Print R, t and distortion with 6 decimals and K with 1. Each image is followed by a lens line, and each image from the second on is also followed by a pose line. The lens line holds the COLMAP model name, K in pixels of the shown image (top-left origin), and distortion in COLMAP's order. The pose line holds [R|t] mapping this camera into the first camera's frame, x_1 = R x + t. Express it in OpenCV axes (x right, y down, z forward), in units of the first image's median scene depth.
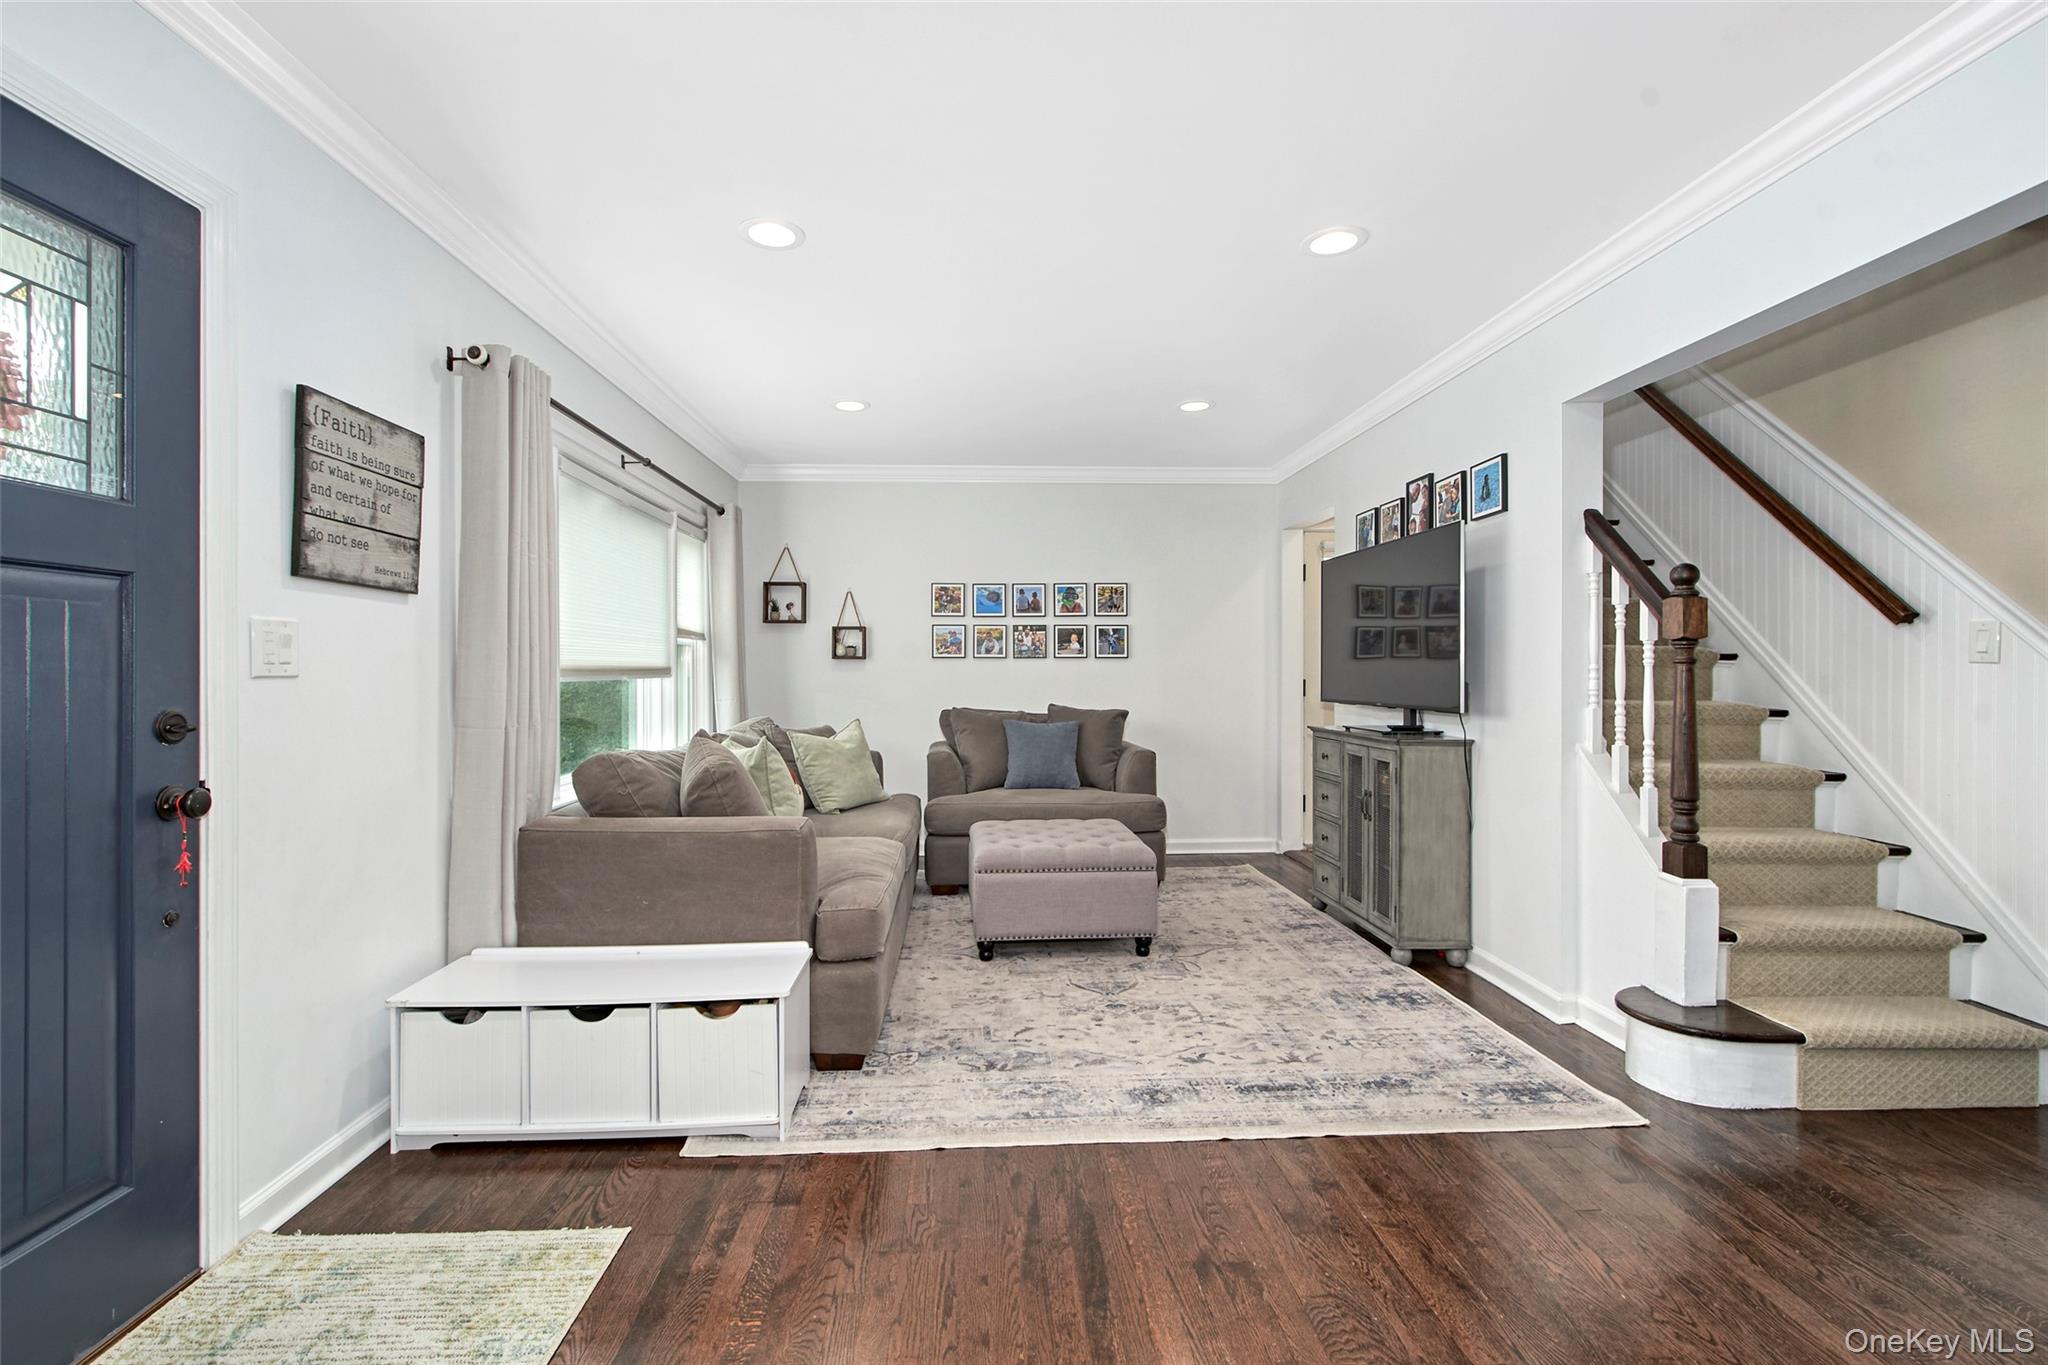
lens RADIAL K [[912.4, 0, 1021.6], [0, 912.4, 672.0], [0, 0, 1]] dist [0.005834, -0.003411]
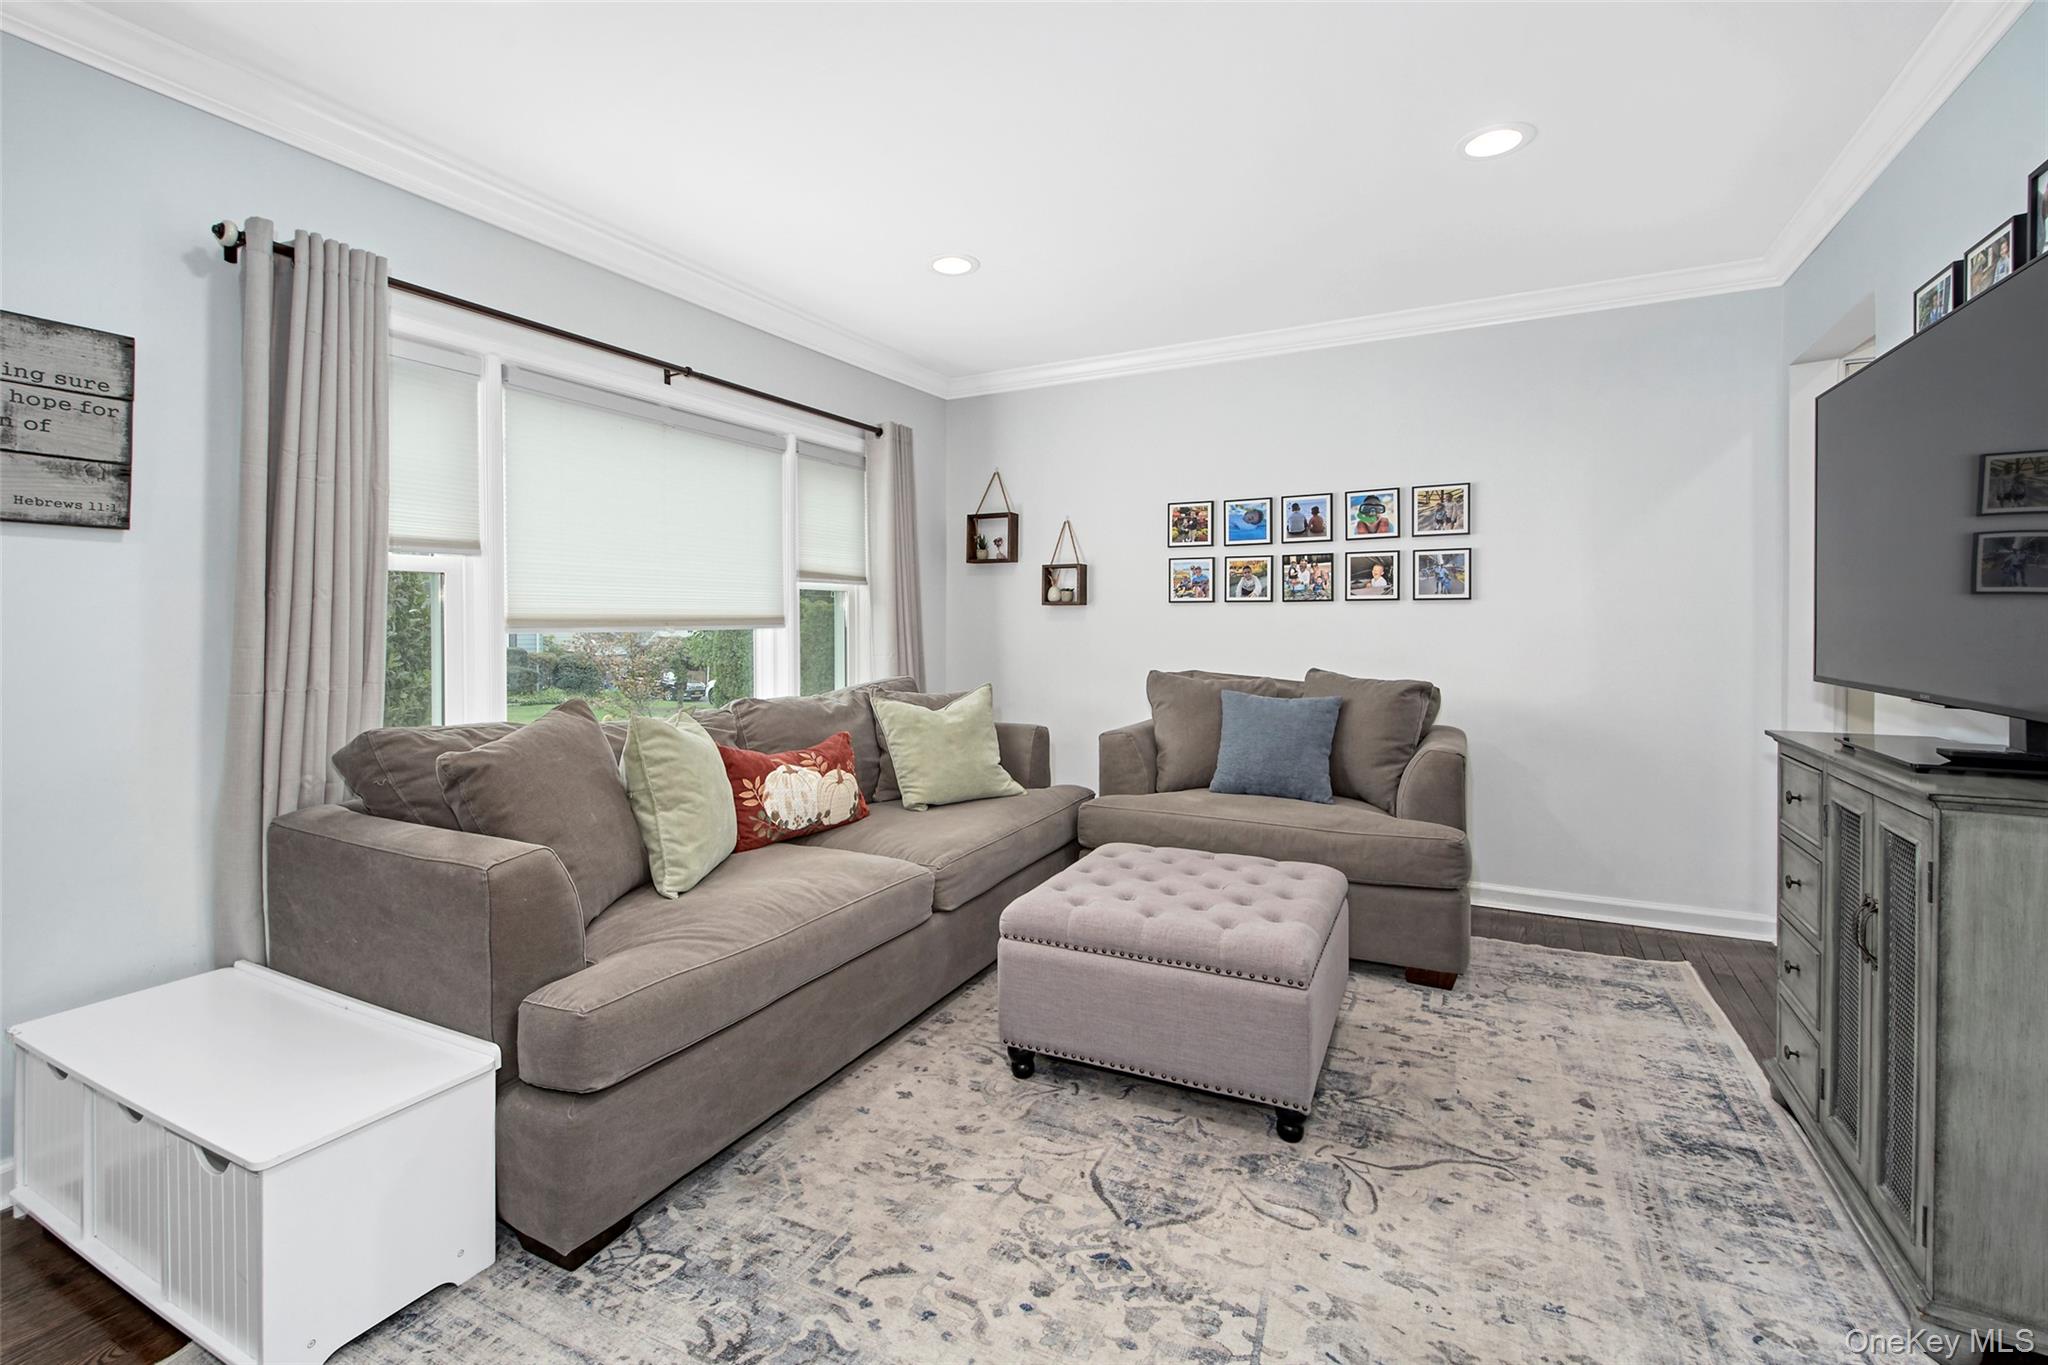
lens RADIAL K [[912.4, 0, 982.5], [0, 912.4, 619.5], [0, 0, 1]] dist [0.005834, -0.003411]
pose [[0.848340, -0.000820, -0.529451, 0.271903], [0.000703, 1.000000, -0.000423, -0.001731], [0.529451, -0.000014, 0.848341, 0.442279]]
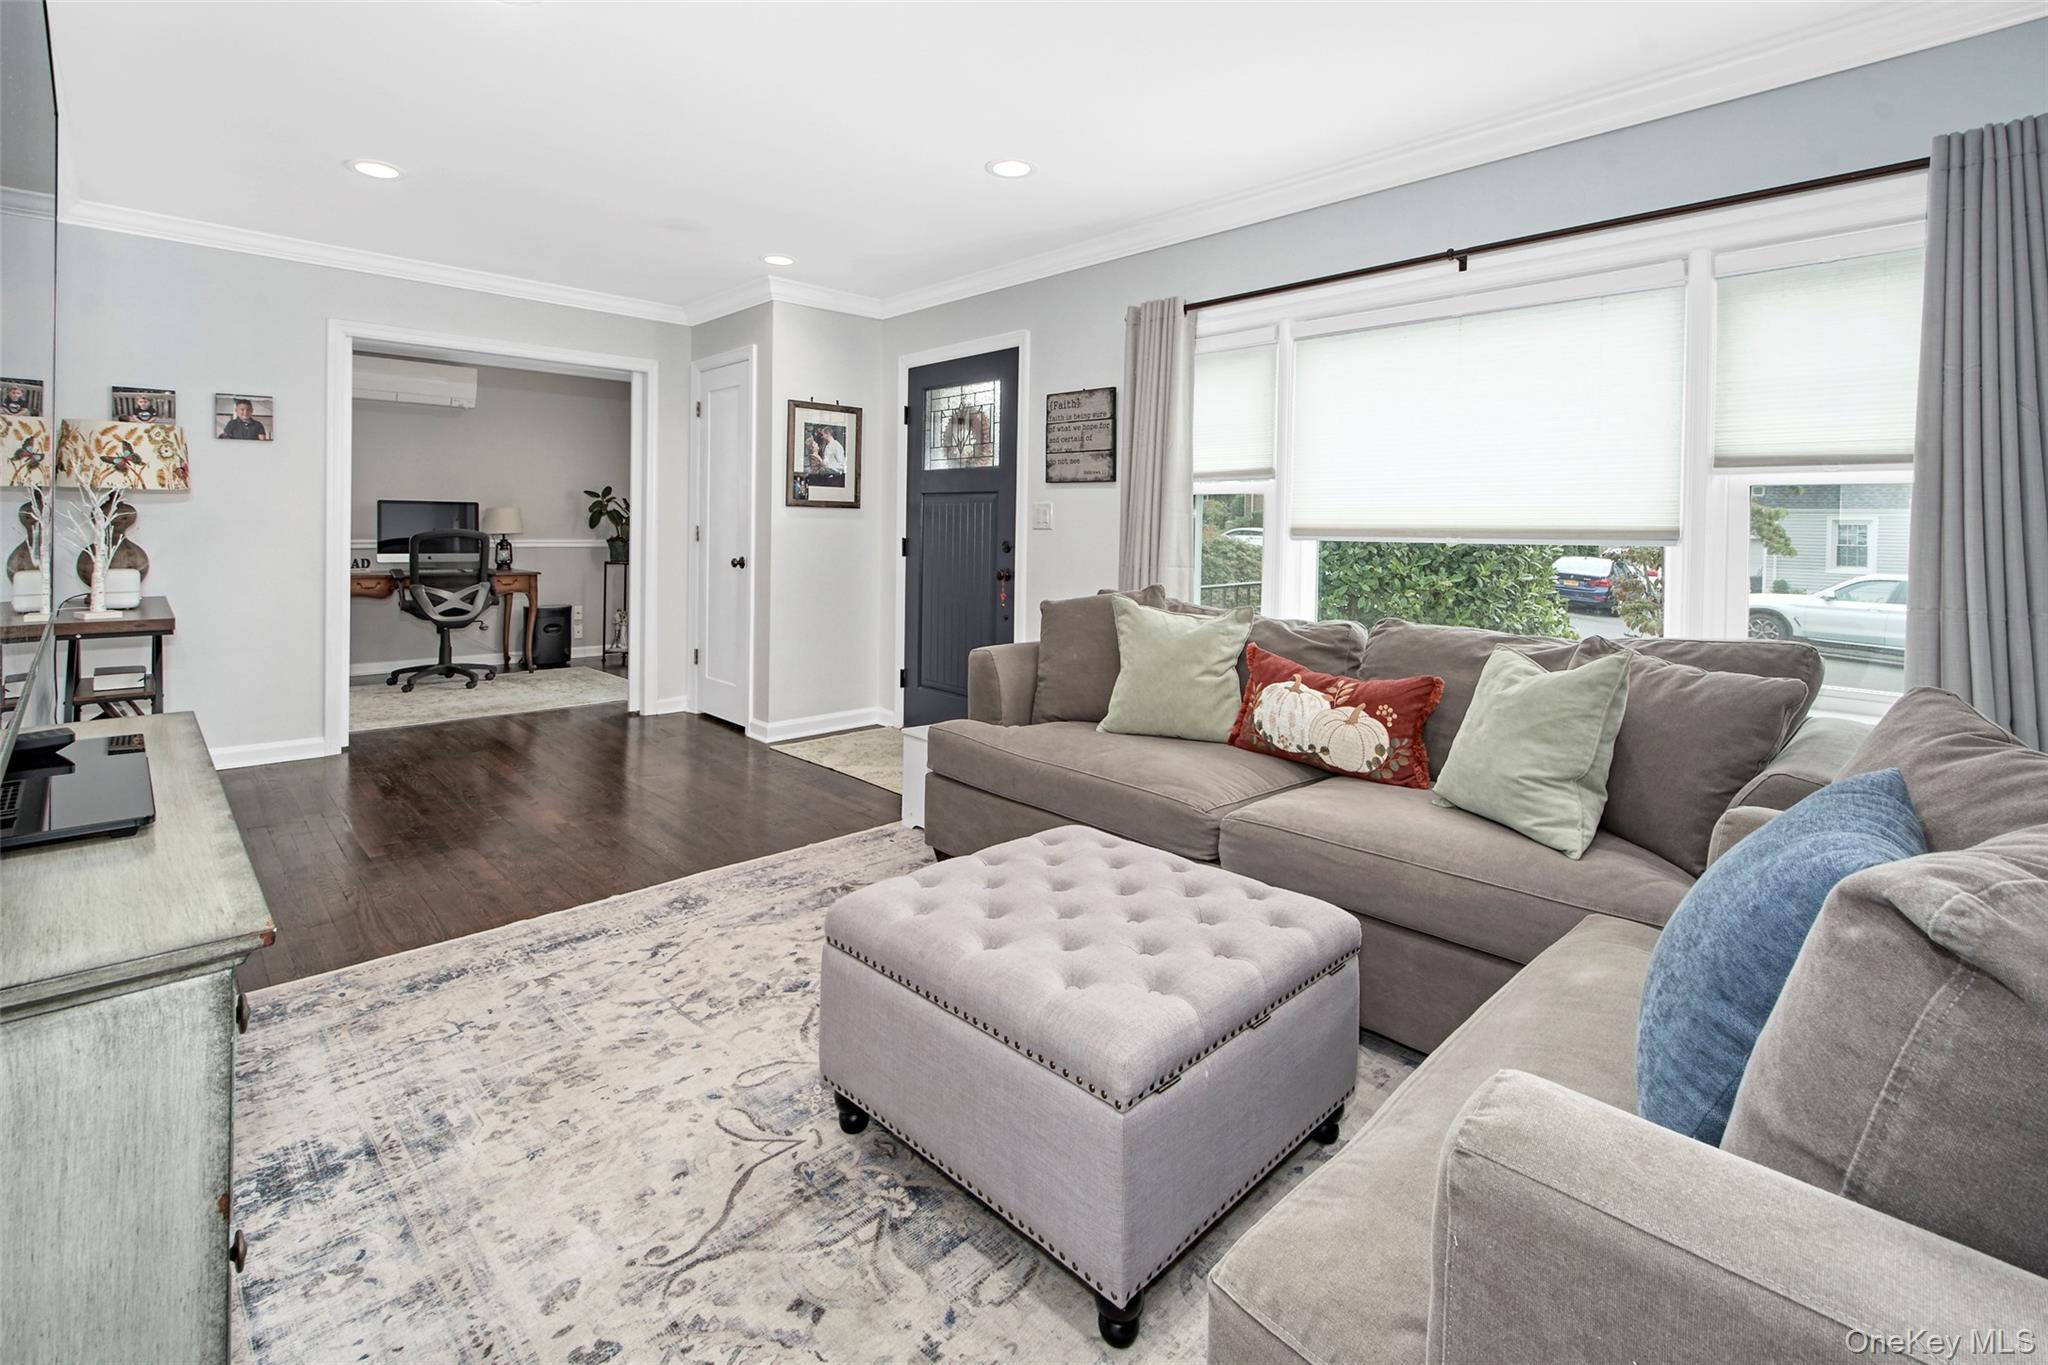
lens RADIAL K [[1029.5, 0, 1020.1], [0, 1029.5, 524.8], [0, 0, 1]] dist [0.001627, 0.000243]
pose [[-0.785165, -0.011865, -0.619173, 0.405057], [-0.015518, 0.999879, 0.000517, -0.002381], [0.619092, 0.010015, -0.785254, 1.492650]]
